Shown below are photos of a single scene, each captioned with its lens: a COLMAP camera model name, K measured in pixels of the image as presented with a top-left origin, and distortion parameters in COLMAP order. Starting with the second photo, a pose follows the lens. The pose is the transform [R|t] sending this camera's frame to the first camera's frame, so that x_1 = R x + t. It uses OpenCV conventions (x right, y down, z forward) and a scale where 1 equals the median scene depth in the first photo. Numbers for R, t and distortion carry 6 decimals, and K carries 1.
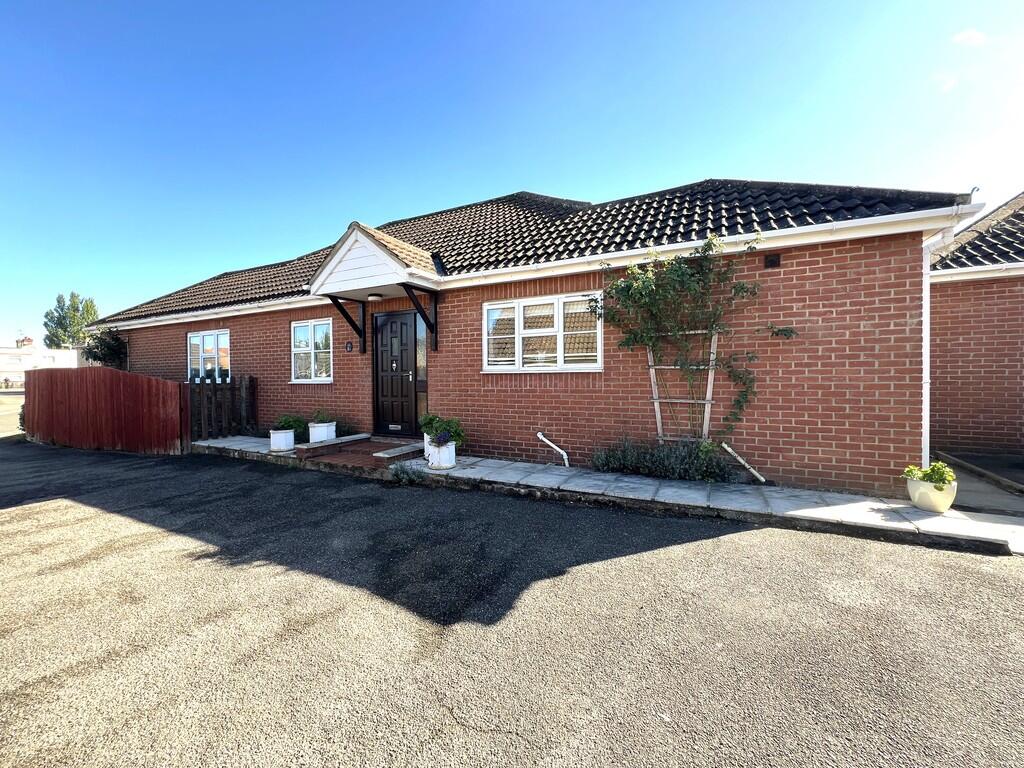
lens RADIAL K [[424.5, 0, 524.5], [0, 424.5, 386.1], [0, 0, 1]] dist [-0.000433, 0.000003]
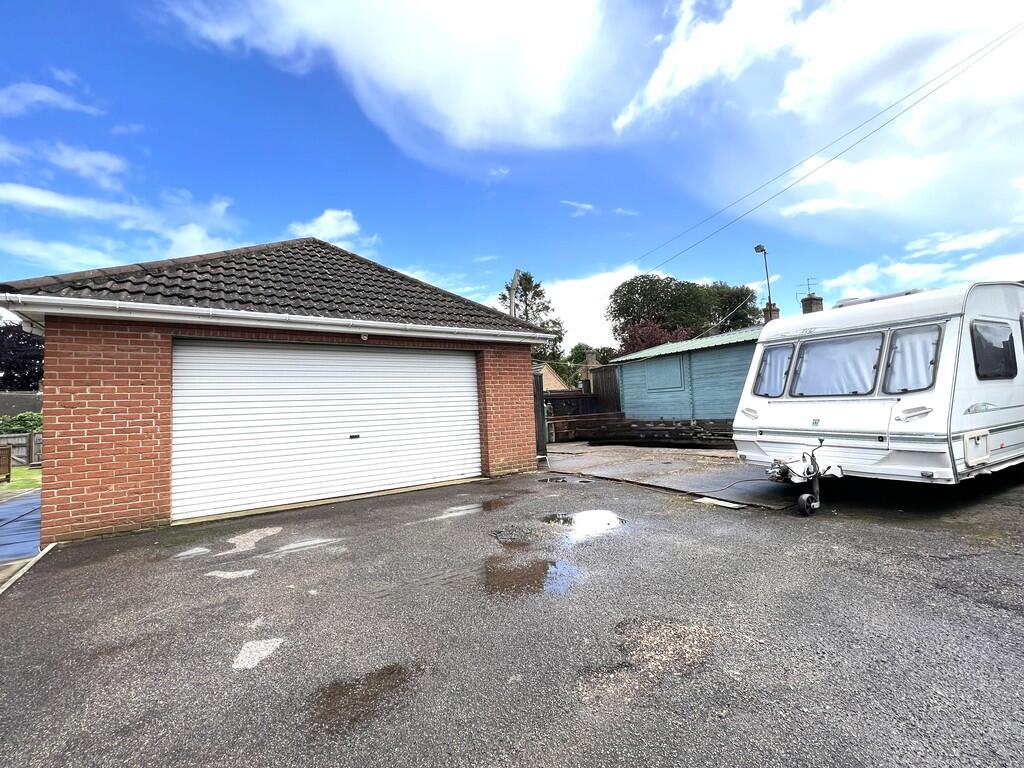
lens RADIAL K [[413.9, 0, 512.0], [0, 413.9, 384.0], [0, 0, 1]] dist [-0.002530, -0.000094]
pose [[0.465400, 0.043130, 0.884049, 0.684564], [0.065473, 0.994398, -0.082982, -0.007384], [-0.882676, 0.096502, 0.459969, -0.038235]]
